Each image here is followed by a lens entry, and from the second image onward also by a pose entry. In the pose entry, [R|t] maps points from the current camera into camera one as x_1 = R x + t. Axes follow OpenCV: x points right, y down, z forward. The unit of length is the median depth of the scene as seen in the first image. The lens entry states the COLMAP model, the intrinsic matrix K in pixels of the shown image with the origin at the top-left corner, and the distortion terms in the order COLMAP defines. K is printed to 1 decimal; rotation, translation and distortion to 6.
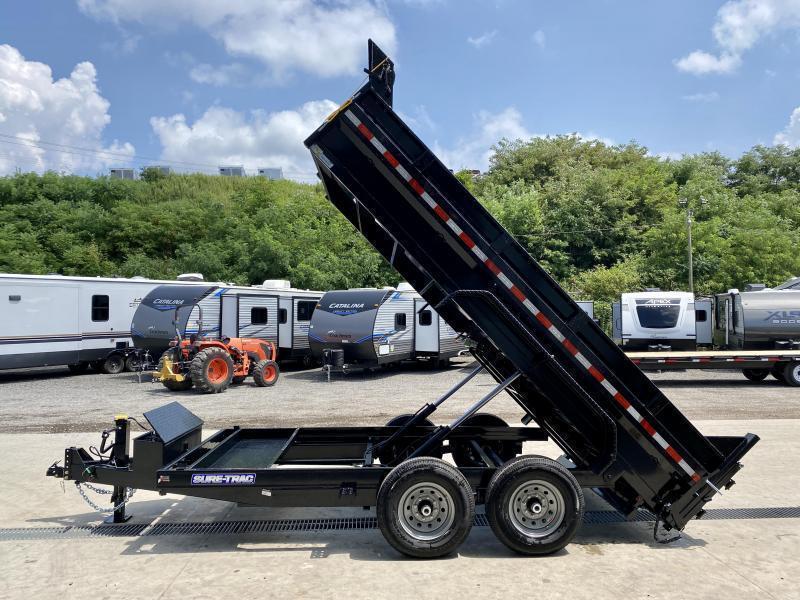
lens RADIAL K [[618.0, 0, 408.3], [0, 618.0, 316.3], [0, 0, 1]] dist [0.021312, -0.020485]
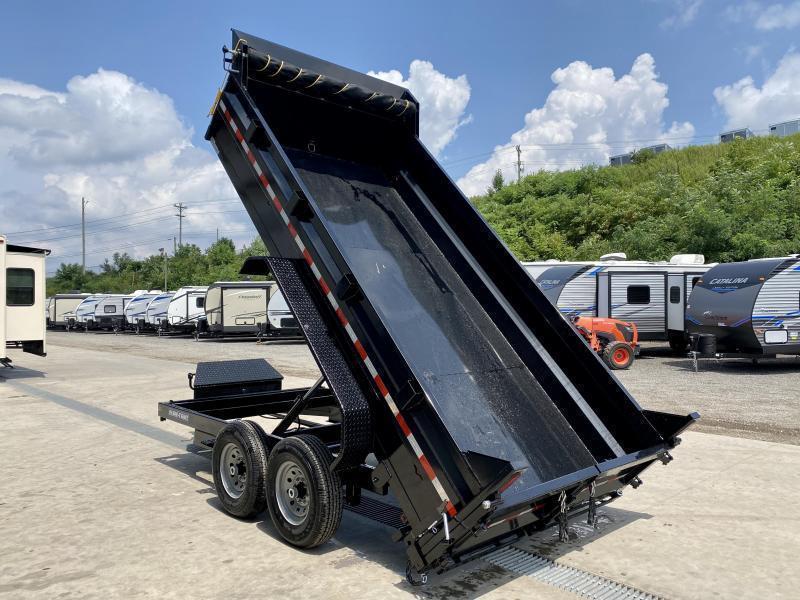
lens RADIAL K [[618.0, 0, 405.1], [0, 618.0, 313.4], [0, 0, 1]] dist [0.021312, -0.020485]
pose [[0.649114, 0.011923, -0.760598, 0.289501], [0.005024, 0.999788, 0.019960, 0.008547], [0.760675, -0.016777, 0.648917, 0.156610]]
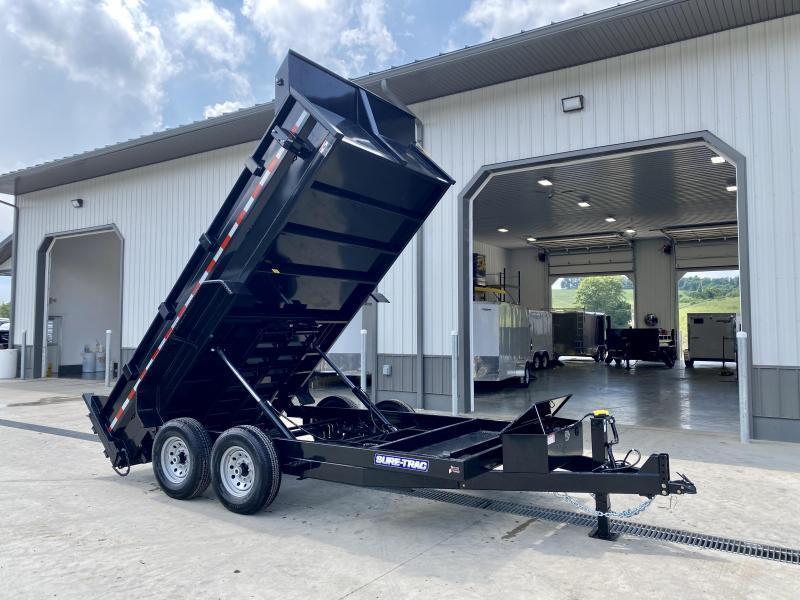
lens RADIAL K [[618.0, 0, 396.9], [0, 618.0, 295.5], [0, 0, 1]] dist [0.021312, -0.020485]
pose [[-0.800589, 0.042220, 0.597724, -0.266285], [0.000027, 0.997517, -0.070423, 0.022646], [-0.599214, -0.056364, -0.798603, 0.653161]]
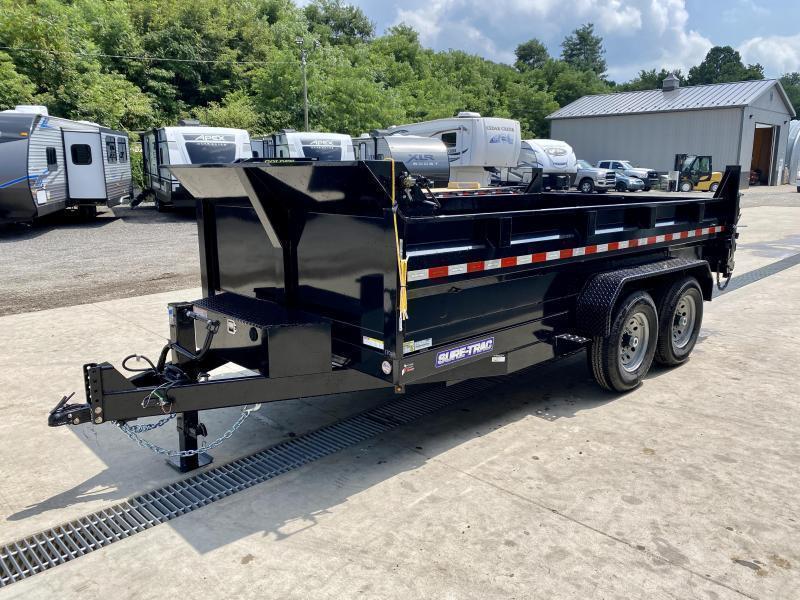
lens RADIAL K [[618.0, 0, 407.2], [0, 618.0, 296.2], [0, 0, 1]] dist [0.021312, -0.020485]
pose [[0.750464, -0.131381, 0.647722, -0.239057], [-0.007690, 0.978241, 0.207332, 0.014958], [-0.660867, -0.160576, 0.733124, 0.156640]]
